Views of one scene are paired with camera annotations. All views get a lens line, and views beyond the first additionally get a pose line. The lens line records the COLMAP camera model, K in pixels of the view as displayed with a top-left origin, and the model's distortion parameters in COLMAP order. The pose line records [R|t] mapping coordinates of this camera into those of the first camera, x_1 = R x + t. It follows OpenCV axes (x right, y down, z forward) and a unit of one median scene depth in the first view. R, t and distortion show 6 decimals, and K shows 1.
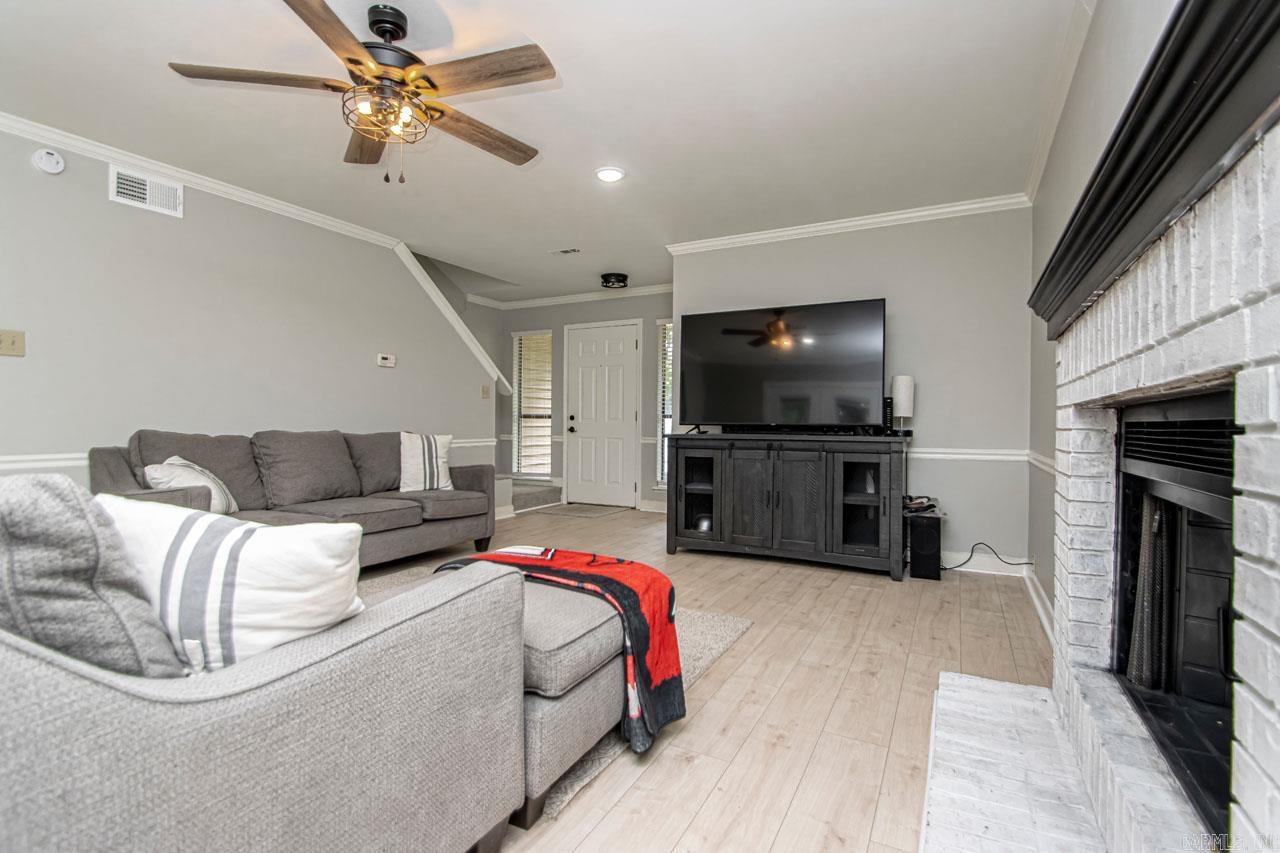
lens RADIAL K [[614.7, 0, 647.2], [0, 614.7, 426.1], [0, 0, 1]] dist [0.015899, -0.015992]
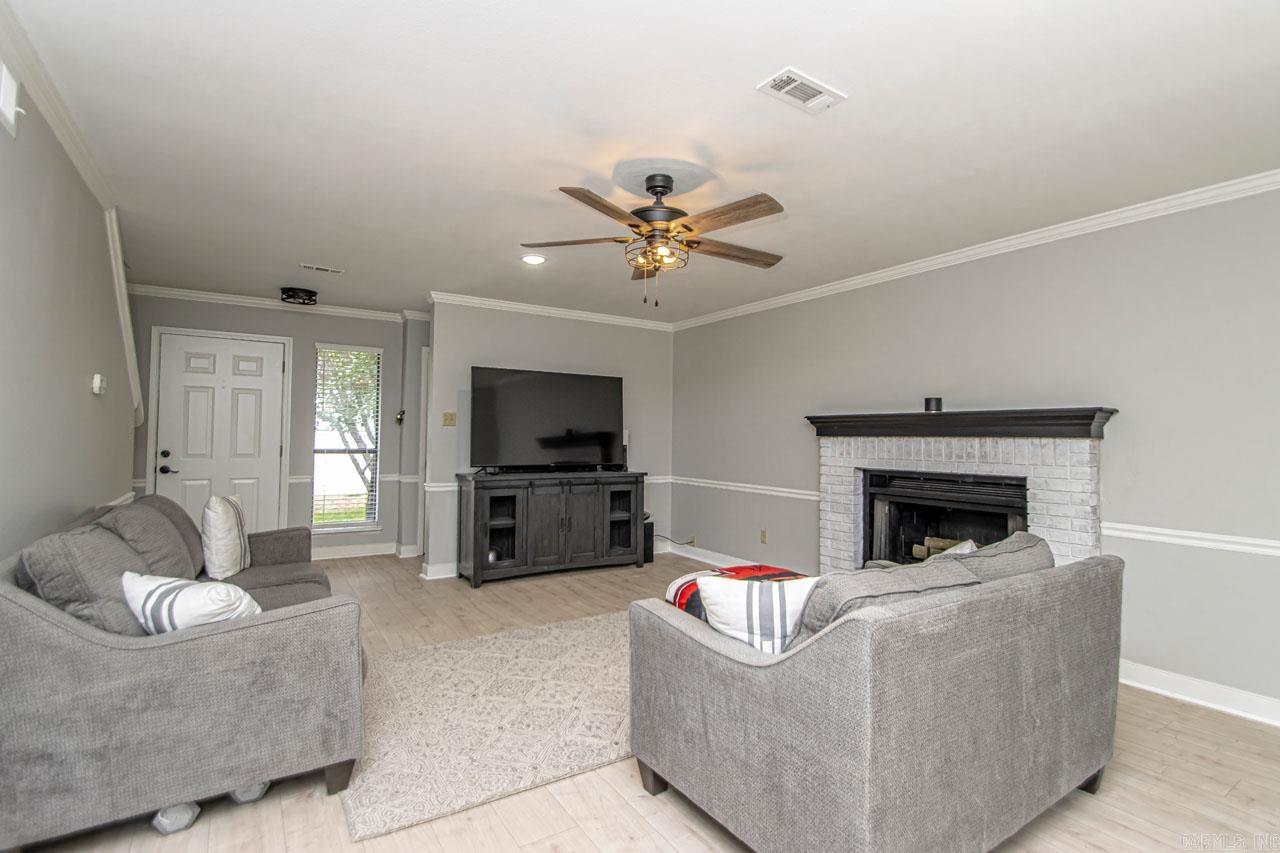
lens RADIAL K [[614.7, 0, 667.0], [0, 614.7, 423.9], [0, 0, 1]] dist [0.015899, -0.015992]
pose [[0.469345, 0.017325, 0.882845, -0.792921], [-0.008199, 0.999850, -0.015262, -0.068962], [-0.882977, -0.000076, 0.469417, 0.202264]]
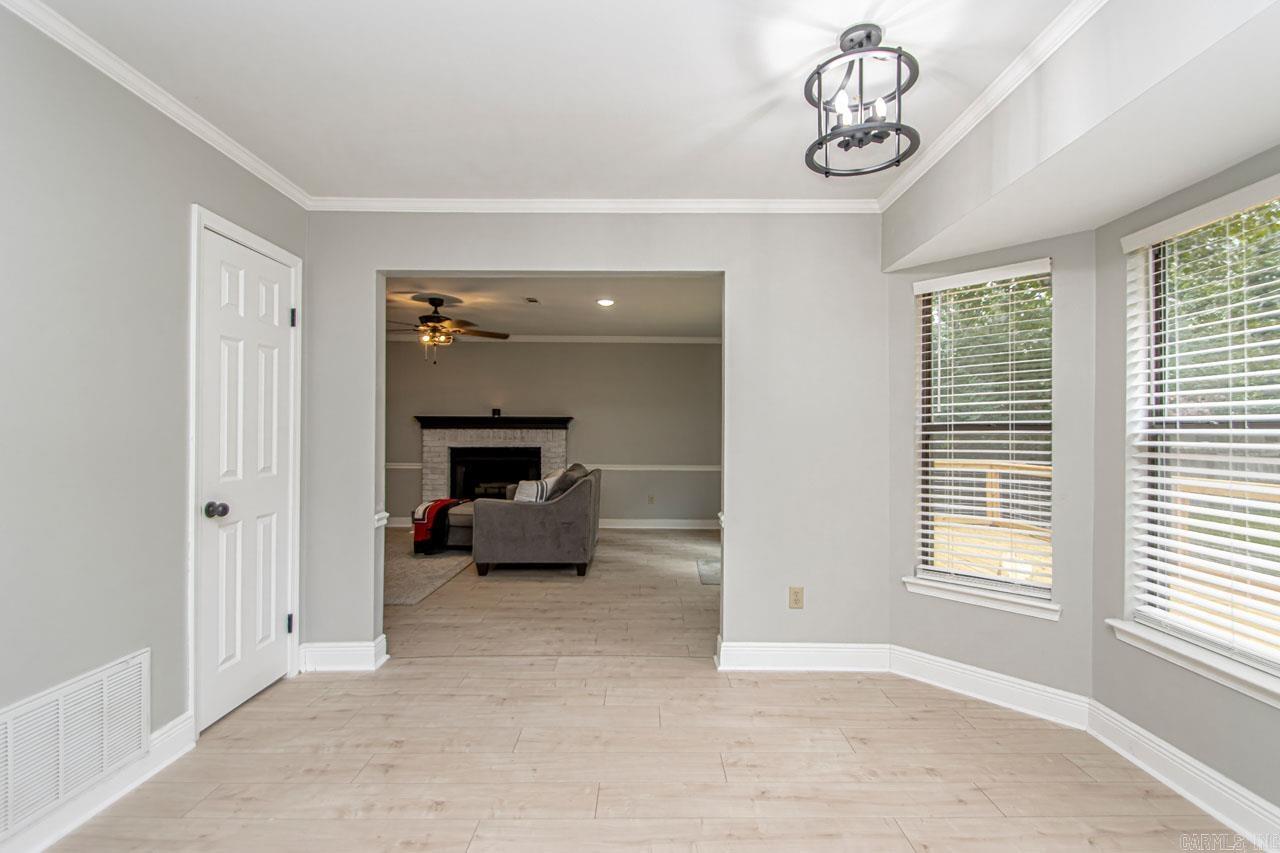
lens RADIAL K [[614.7, 0, 672.2], [0, 614.7, 424.5], [0, 0, 1]] dist [0.015899, -0.015992]
pose [[-0.512956, 0.000794, 0.858415, -1.633779], [-0.006461, 0.999968, -0.004786, -0.074850], [-0.858391, -0.008001, -0.512934, 0.781682]]
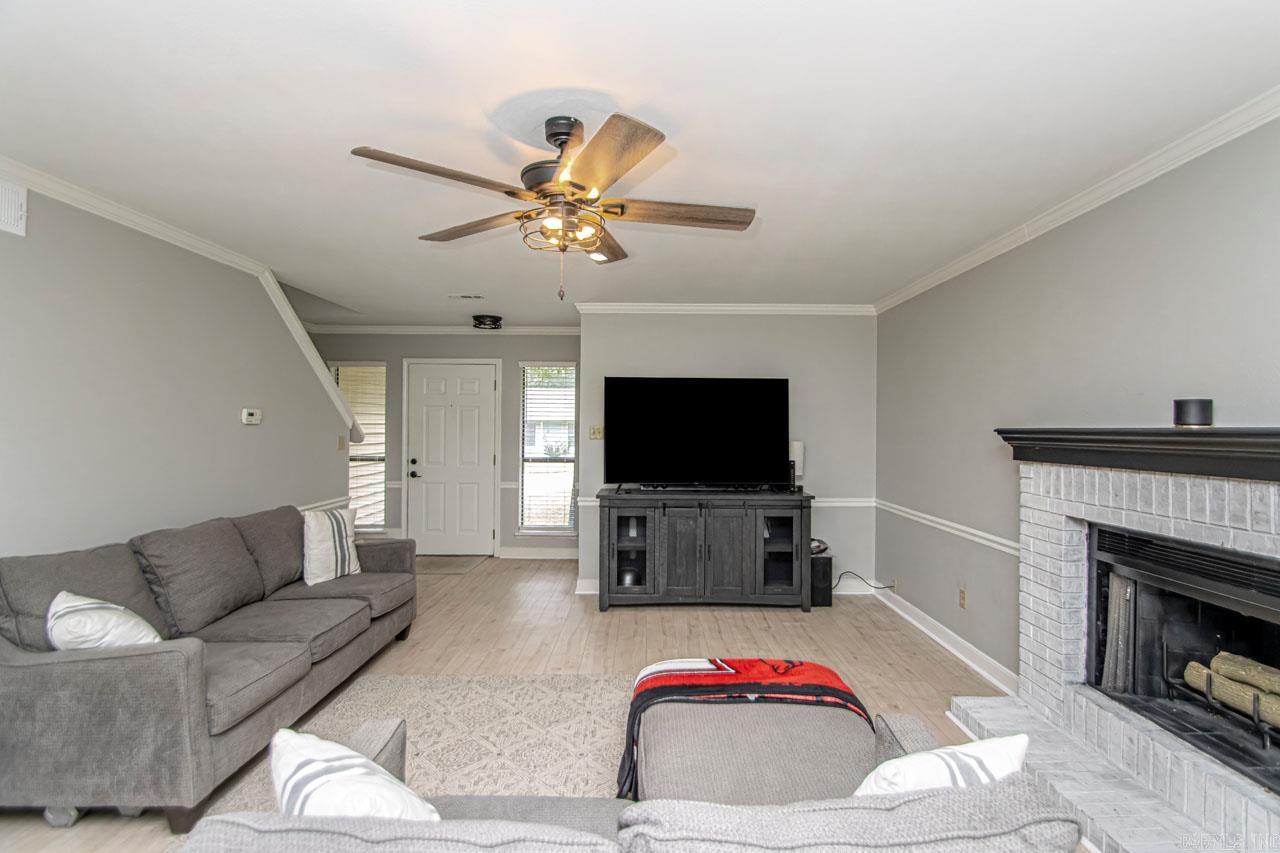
lens RADIAL K [[614.7, 0, 656.6], [0, 614.7, 426.0], [0, 0, 1]] dist [0.015899, -0.015992]
pose [[0.878449, -0.001534, 0.477834, -0.388807], [0.001077, 0.999999, 0.001230, -0.107003], [-0.477836, -0.000566, 0.878449, 0.055054]]
